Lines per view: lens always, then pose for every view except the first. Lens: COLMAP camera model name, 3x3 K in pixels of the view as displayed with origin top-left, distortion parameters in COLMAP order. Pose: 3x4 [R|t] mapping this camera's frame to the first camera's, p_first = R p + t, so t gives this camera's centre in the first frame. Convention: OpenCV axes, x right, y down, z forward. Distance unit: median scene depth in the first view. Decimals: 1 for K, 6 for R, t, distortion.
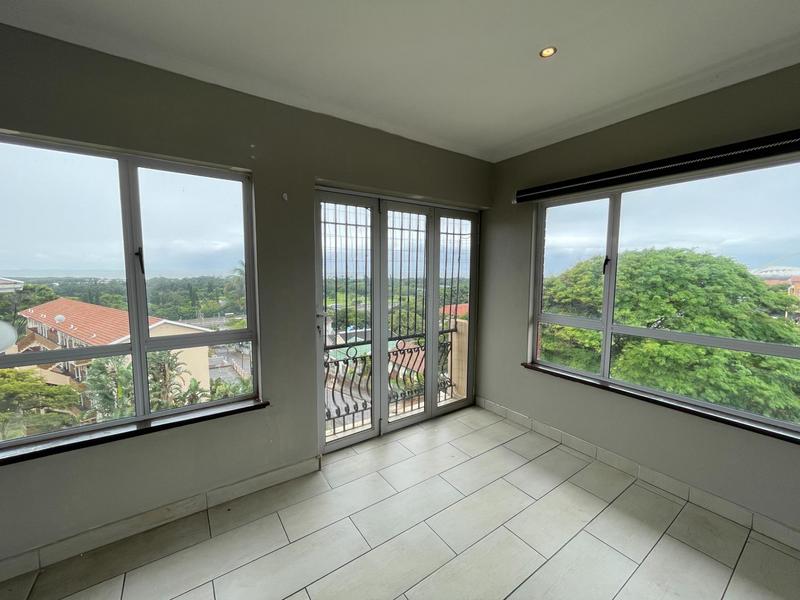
lens RADIAL K [[324.4, 0, 400.0], [0, 324.4, 300.0], [0, 0, 1]] dist [-0.000996, -0.000038]
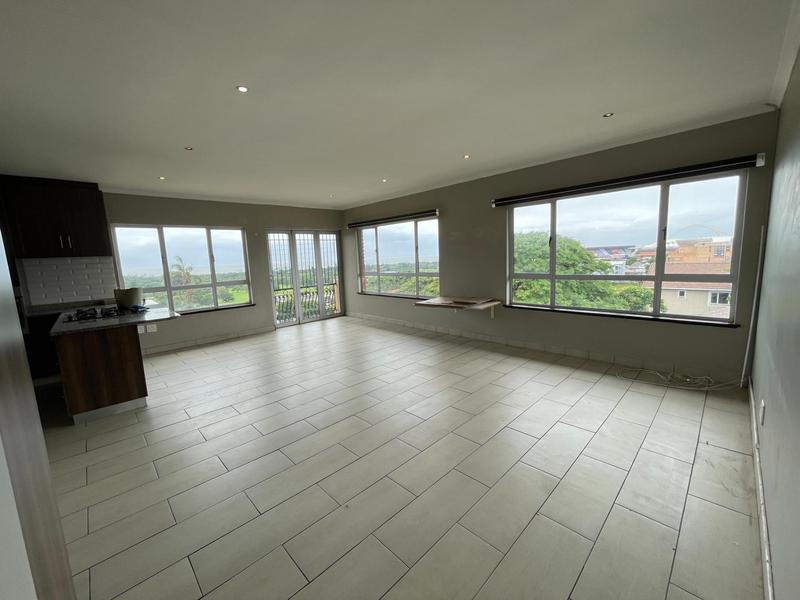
lens RADIAL K [[324.4, 0, 400.0], [0, 324.4, 300.0], [0, 0, 1]] dist [-0.000996, -0.000038]
pose [[0.985622, -0.068048, 0.154656, 0.311255], [0.061813, 0.997083, 0.044781, 0.161754], [-0.157252, -0.034577, 0.986953, -1.504047]]
